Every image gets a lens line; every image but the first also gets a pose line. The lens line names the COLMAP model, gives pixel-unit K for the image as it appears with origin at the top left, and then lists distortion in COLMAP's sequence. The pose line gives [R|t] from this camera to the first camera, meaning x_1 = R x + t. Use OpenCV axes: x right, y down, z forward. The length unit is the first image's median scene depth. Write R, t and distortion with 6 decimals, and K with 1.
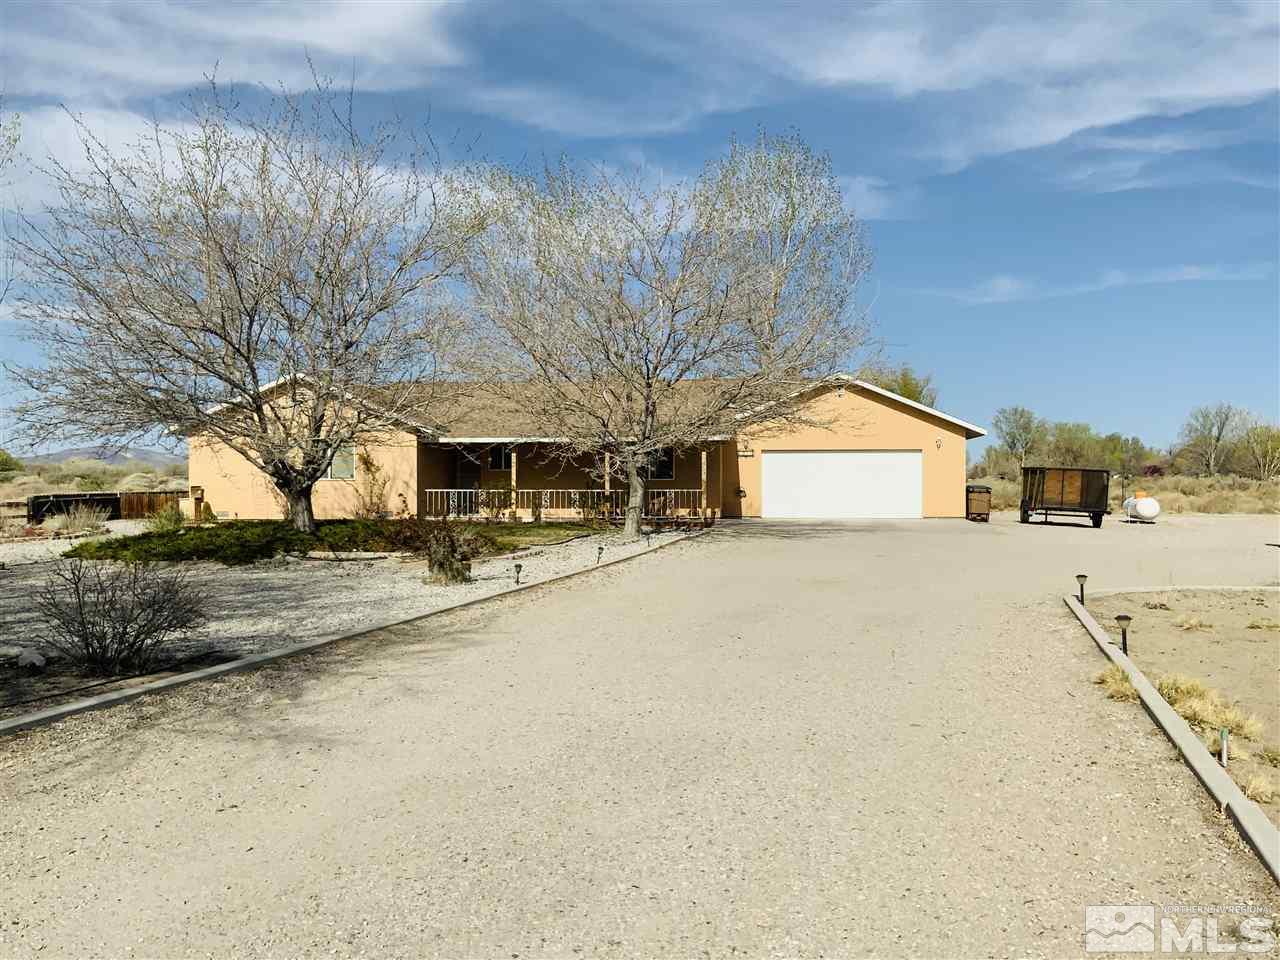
lens RADIAL K [[1194.6, 0, 637.9], [0, 1194.6, 465.7], [0, 0, 1]] dist [-0.015970, 0.000000]
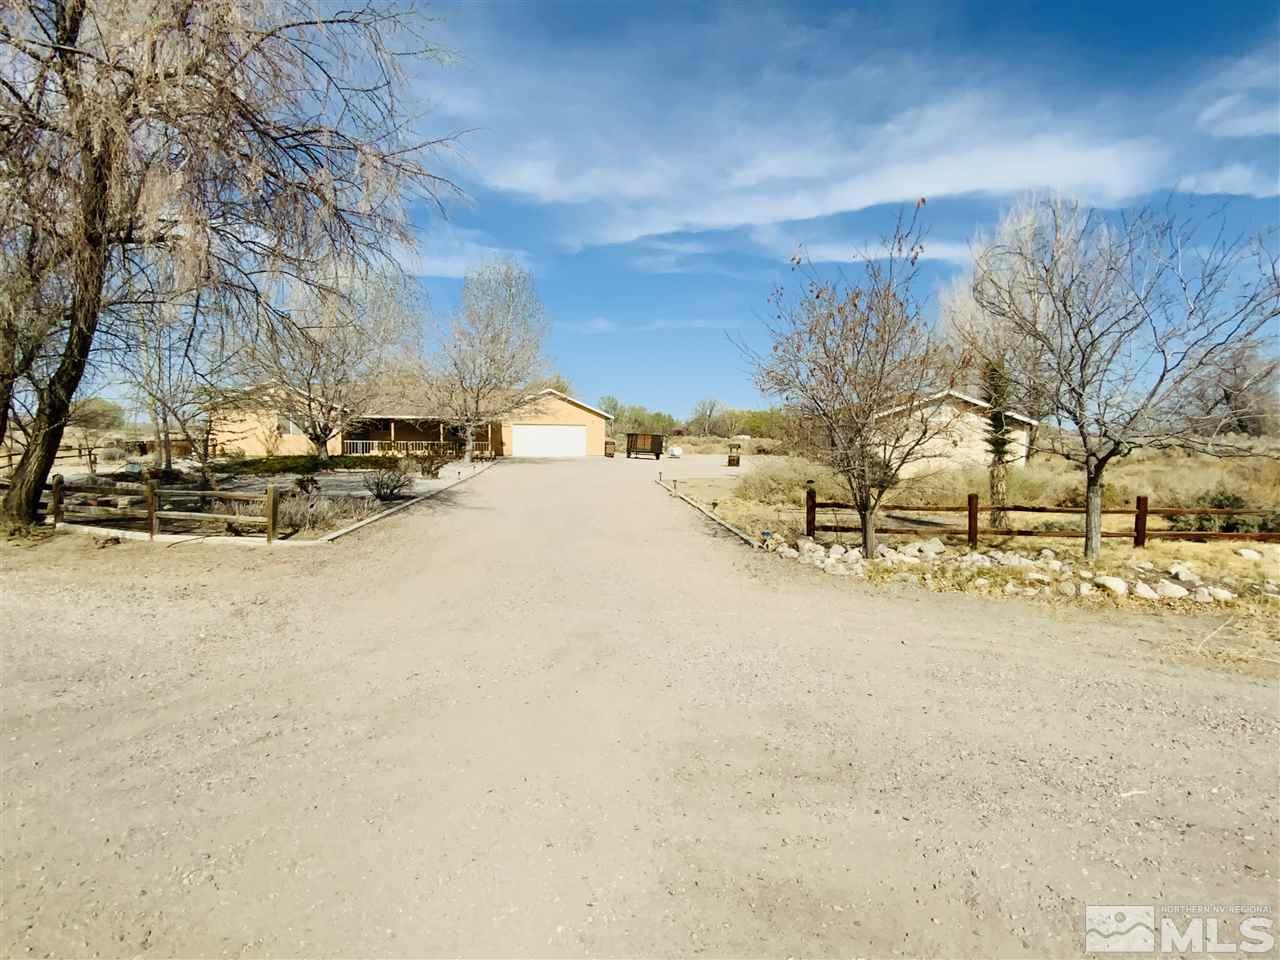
lens RADIAL K [[714.0, 0, 637.1], [0, 714.0, 485.8], [0, 0, 1]] dist [0.000727, -0.000006]
pose [[0.938537, -0.012510, 0.344952, -0.131462], [-0.016261, 0.996631, 0.080389, -0.008929], [-0.344795, -0.081057, 0.935172, -0.288676]]
